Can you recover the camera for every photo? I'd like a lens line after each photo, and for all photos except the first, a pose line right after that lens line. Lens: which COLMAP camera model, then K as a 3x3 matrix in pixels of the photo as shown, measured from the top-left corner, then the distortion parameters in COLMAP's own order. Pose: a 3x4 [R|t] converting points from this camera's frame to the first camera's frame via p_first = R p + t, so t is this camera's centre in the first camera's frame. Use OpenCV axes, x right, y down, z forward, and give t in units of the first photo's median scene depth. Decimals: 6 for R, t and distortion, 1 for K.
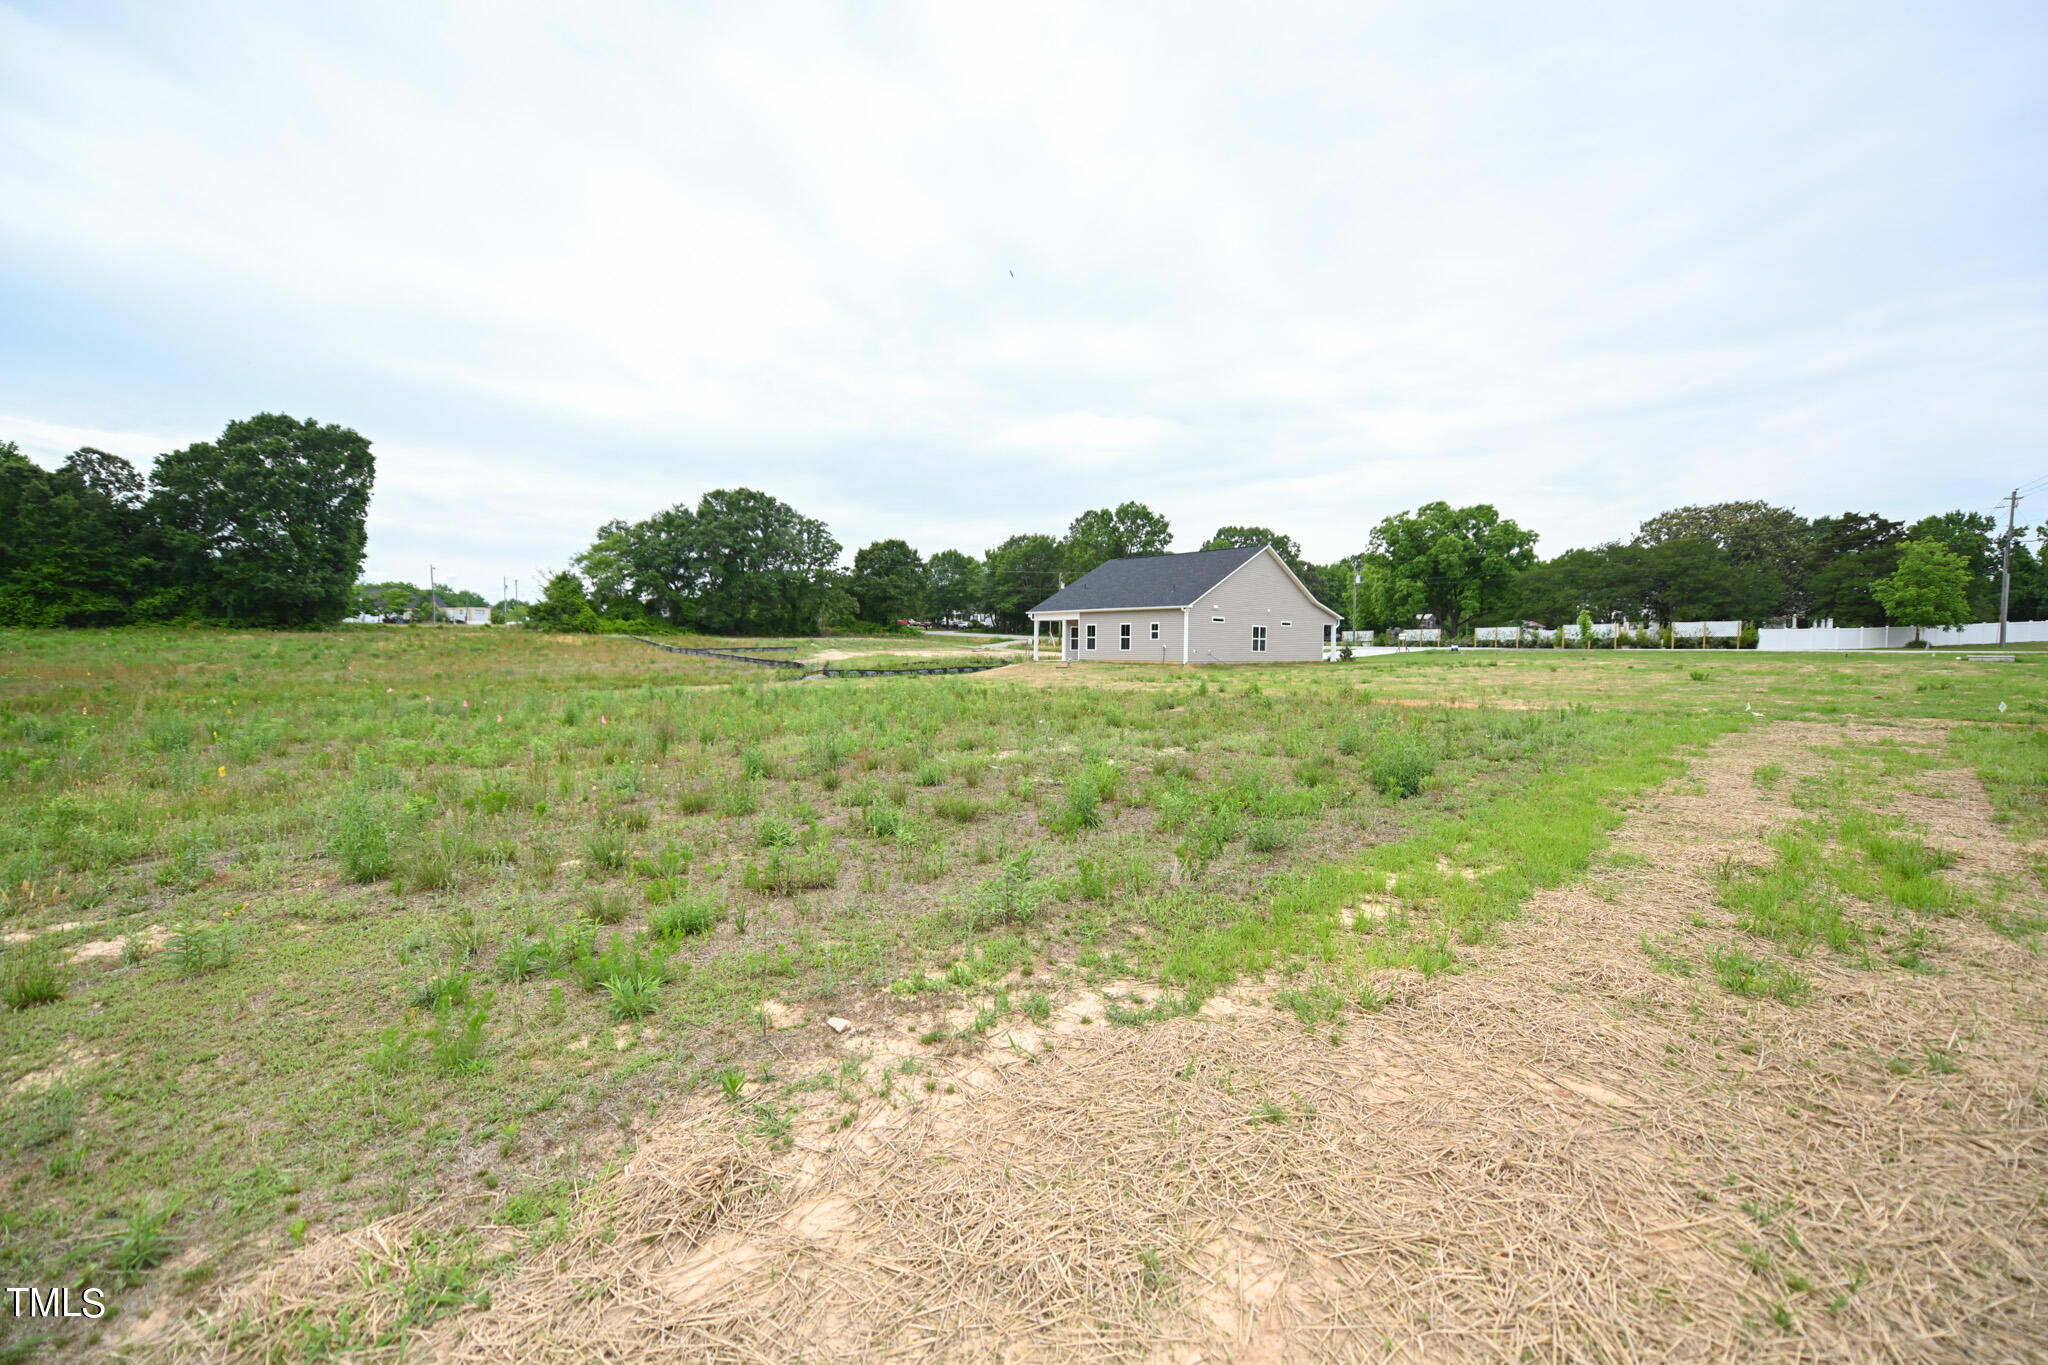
lens RADIAL K [[809.0, 0, 1027.0], [0, 809.0, 668.9], [0, 0, 1]] dist [-0.008460, -0.000188]
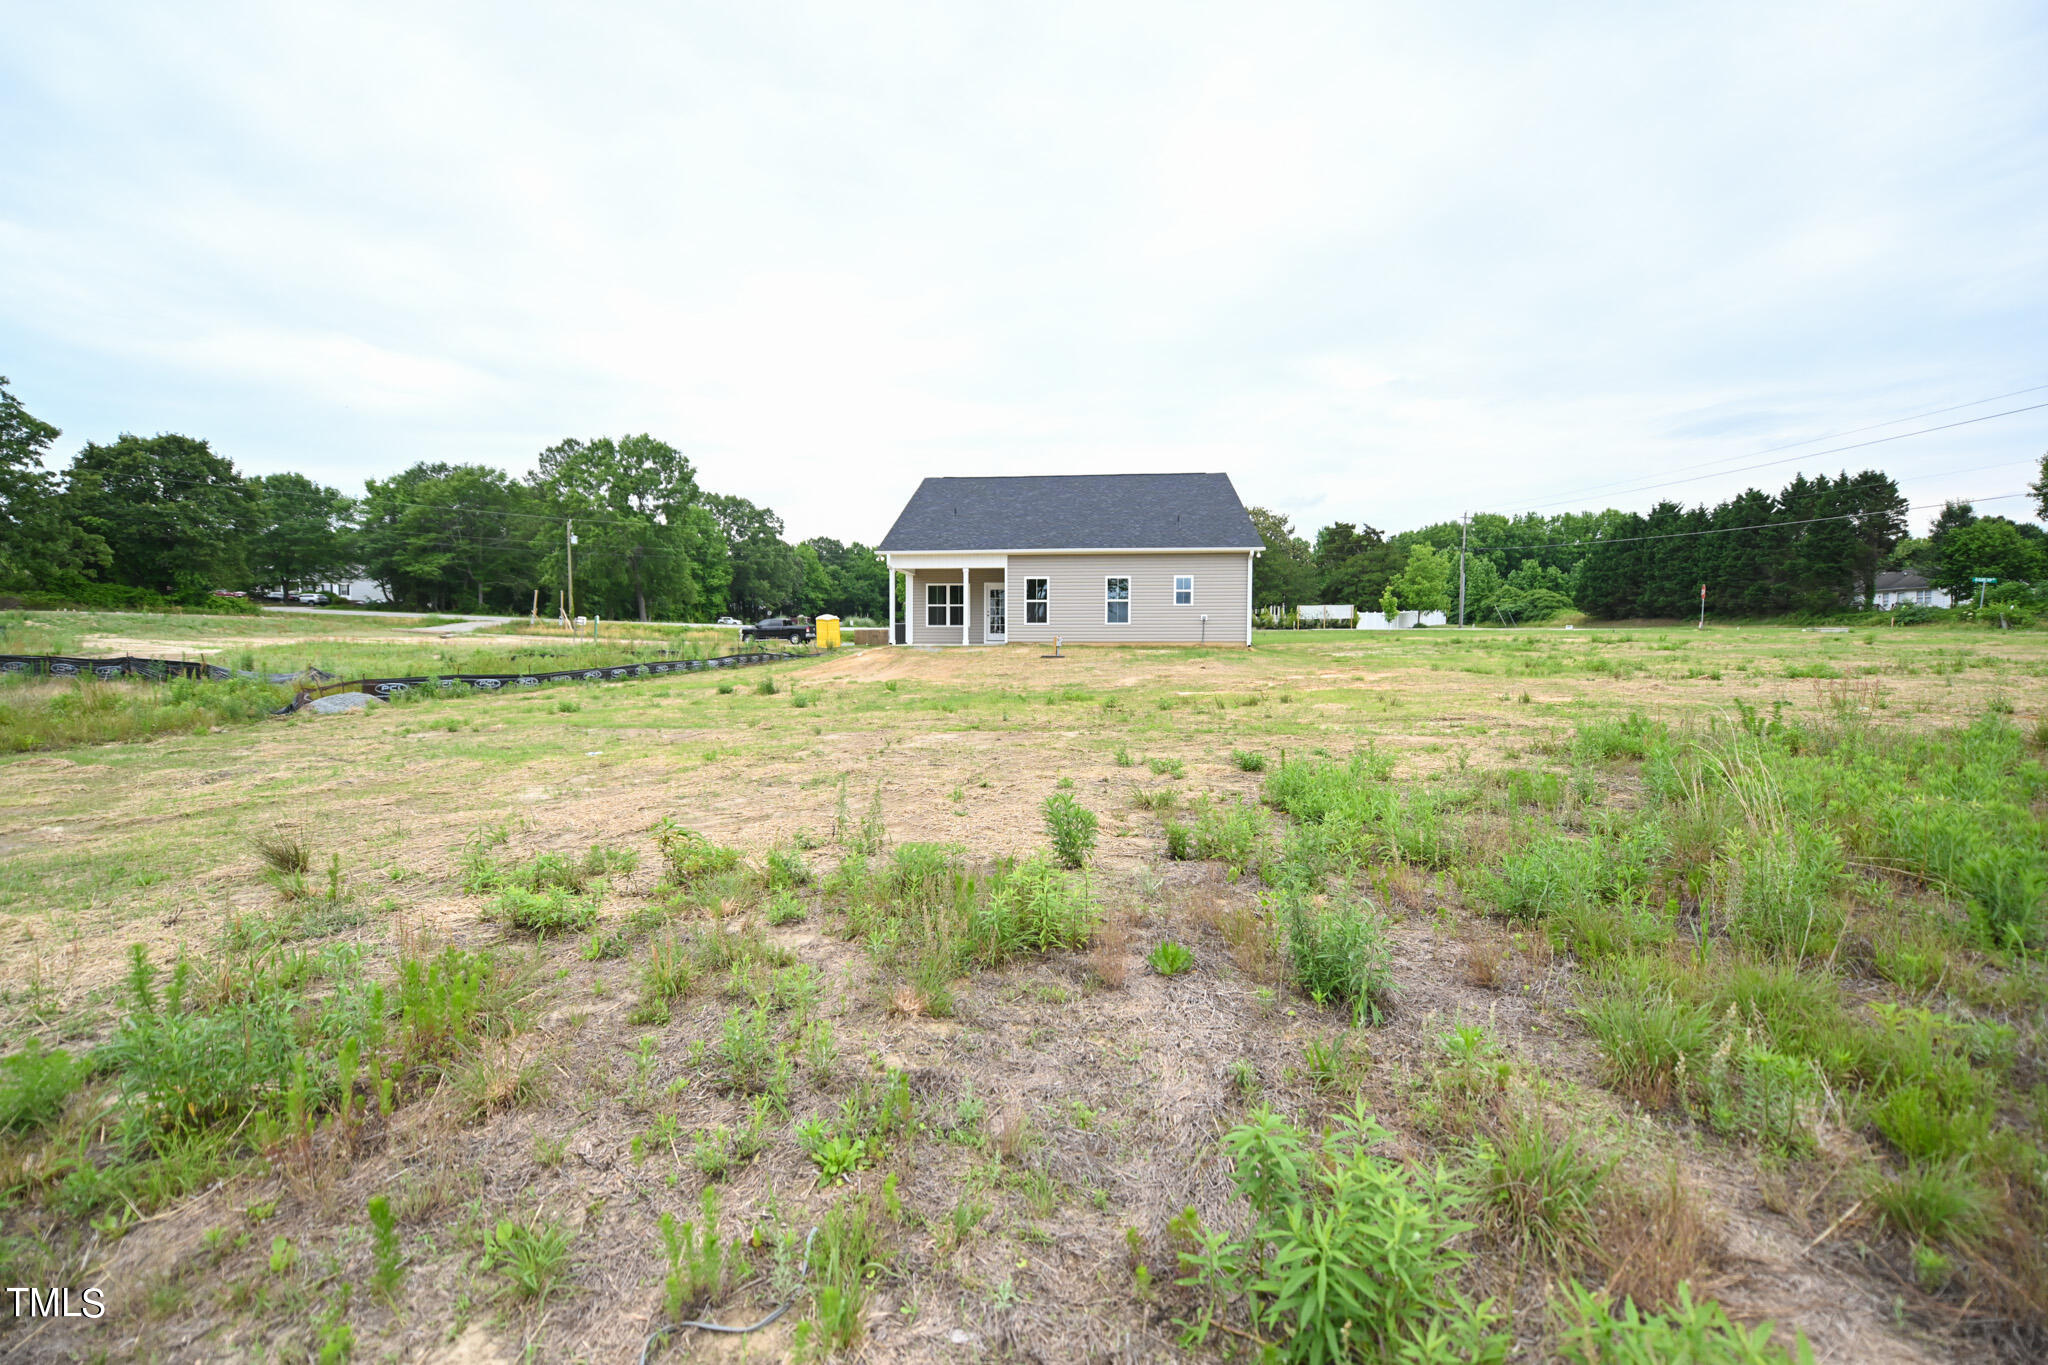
lens RADIAL K [[809.0, 0, 1027.0], [0, 809.0, 668.9], [0, 0, 1]] dist [-0.008460, -0.000188]
pose [[0.743850, -0.030526, 0.667649, -0.107450], [0.021540, 0.999532, 0.021702, -0.001806], [-0.668000, -0.001763, 0.744160, 0.219382]]
